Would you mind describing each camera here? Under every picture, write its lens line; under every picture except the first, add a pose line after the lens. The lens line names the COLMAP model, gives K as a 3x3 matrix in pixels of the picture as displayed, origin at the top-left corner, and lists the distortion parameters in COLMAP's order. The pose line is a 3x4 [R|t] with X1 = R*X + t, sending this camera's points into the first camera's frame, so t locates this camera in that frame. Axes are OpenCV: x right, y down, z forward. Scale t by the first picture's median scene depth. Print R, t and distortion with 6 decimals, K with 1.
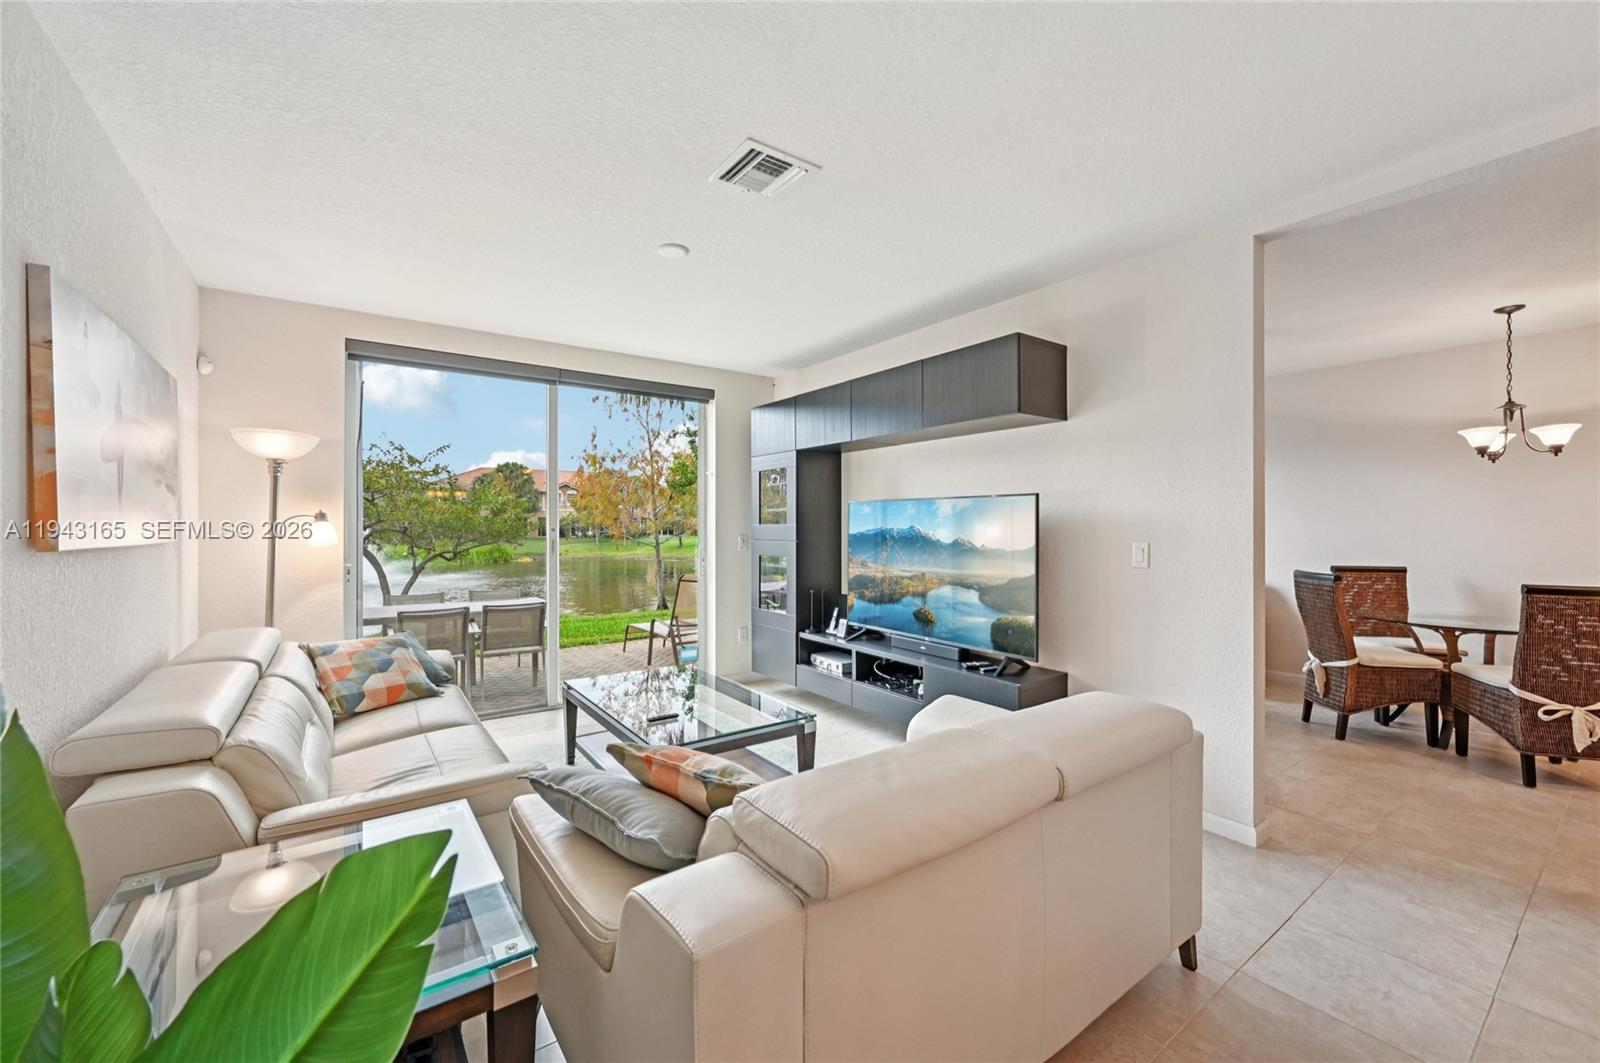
lens RADIAL K [[625.3, 0, 800.0], [0, 625.3, 531.5], [0, 0, 1]] dist [-0.006682, 0.000235]
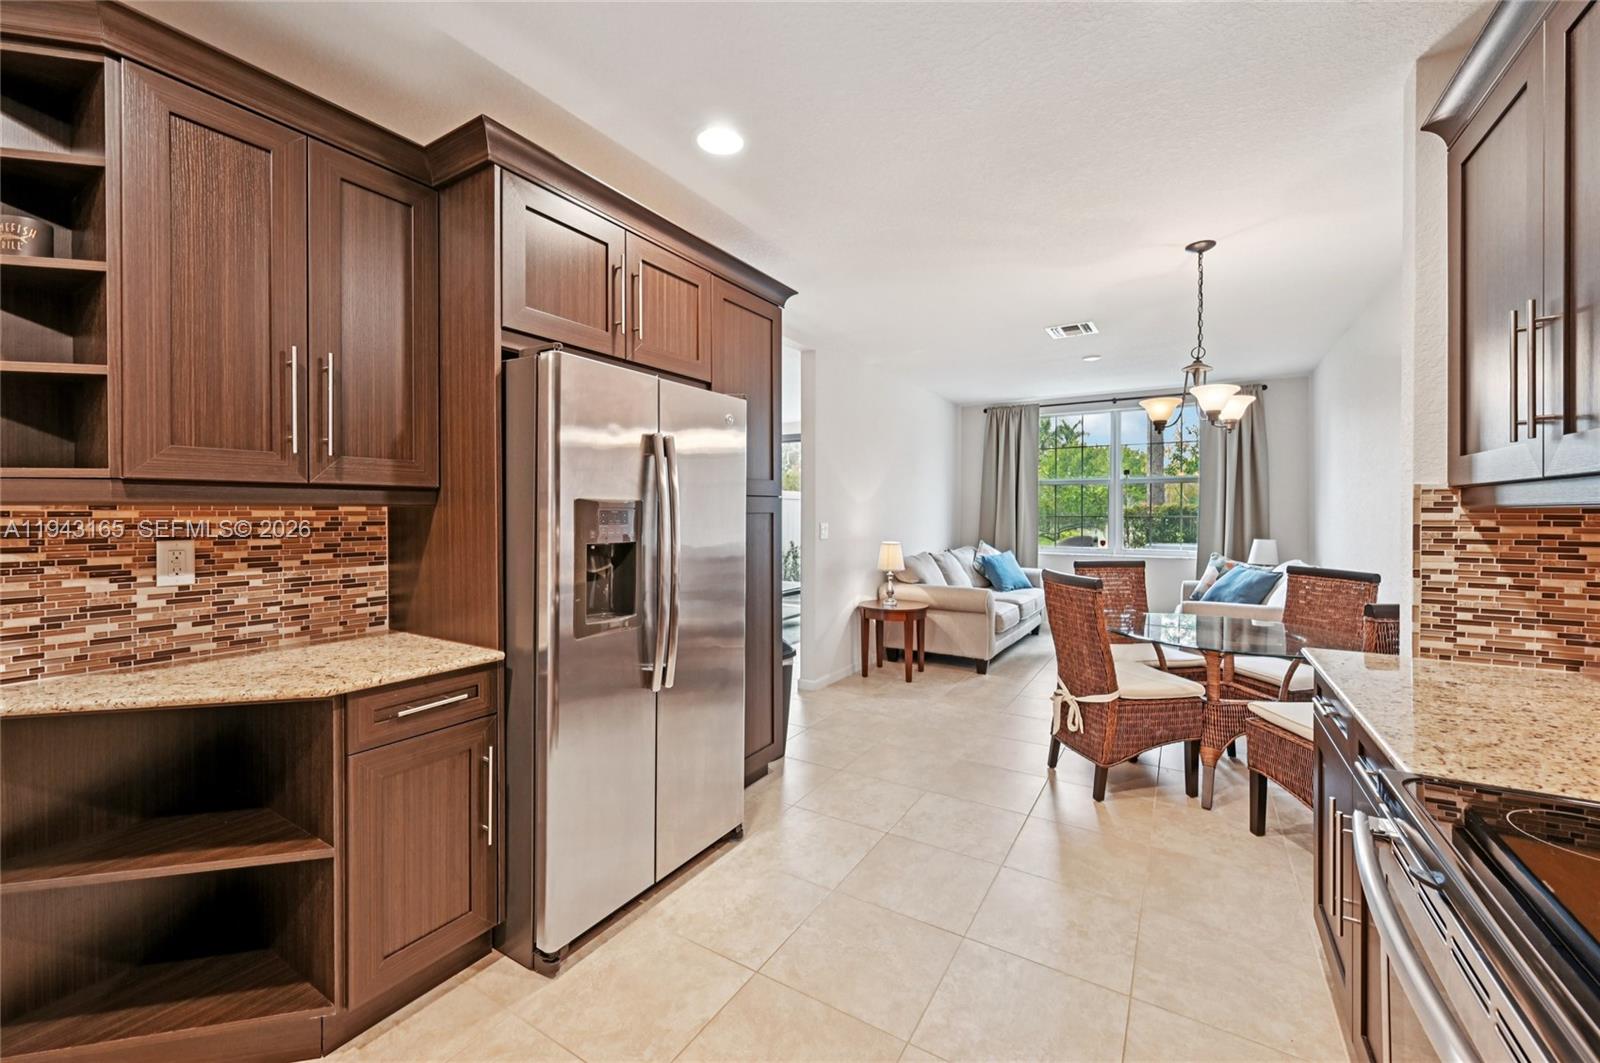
lens RADIAL K [[633.2, 0, 800.8], [0, 633.2, 518.8], [0, 0, 1]] dist [-0.000417, 0.000338]
pose [[0.385732, 0.008375, -0.922573, 1.832836], [-0.010919, 0.999930, 0.004512, 0.001378], [0.922546, 0.008333, 0.385796, 0.210765]]
